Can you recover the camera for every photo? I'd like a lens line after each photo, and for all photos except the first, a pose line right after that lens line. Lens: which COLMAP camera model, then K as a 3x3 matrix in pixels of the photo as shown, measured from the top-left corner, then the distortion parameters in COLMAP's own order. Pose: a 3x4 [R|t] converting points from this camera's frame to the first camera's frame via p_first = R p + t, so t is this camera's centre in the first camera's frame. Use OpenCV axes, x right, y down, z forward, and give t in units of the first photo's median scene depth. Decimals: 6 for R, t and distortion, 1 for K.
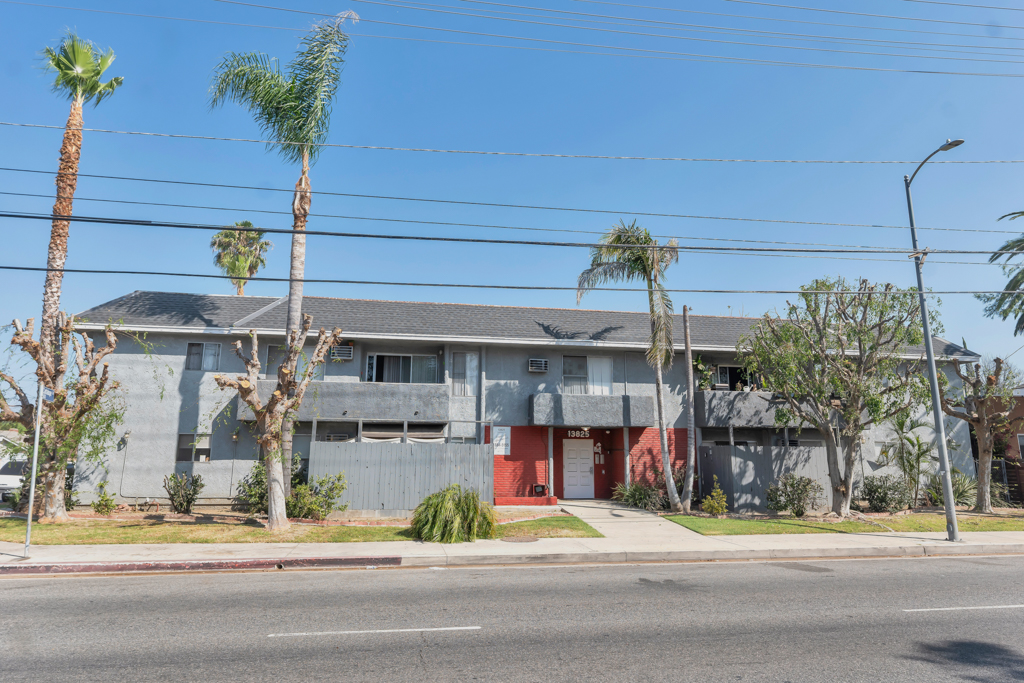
lens RADIAL K [[640.0, 0, 514.6], [0, 640.0, 337.2], [0, 0, 1]] dist [0.000566, 0.001775]
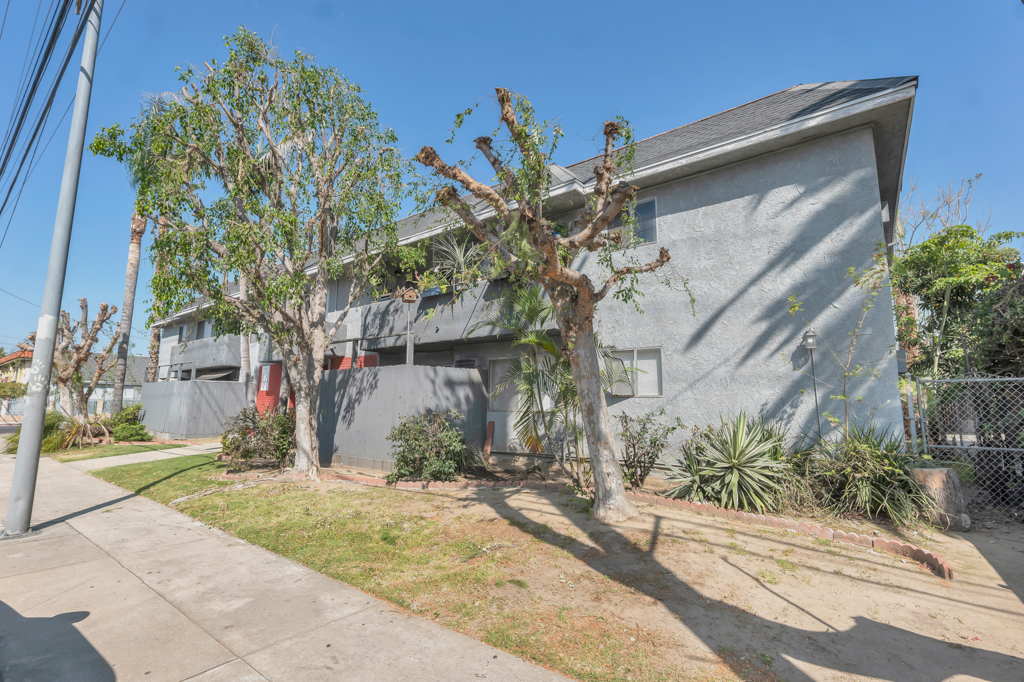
lens RADIAL K [[469.0, 0, 510.7], [0, 469.0, 336.9], [0, 0, 1]] dist [0.002521, -0.000695]
pose [[0.670618, -0.112078, -0.733287, 0.895252], [0.138671, 0.990035, -0.024501, 0.170171], [0.728726, -0.085255, 0.679477, 0.766911]]
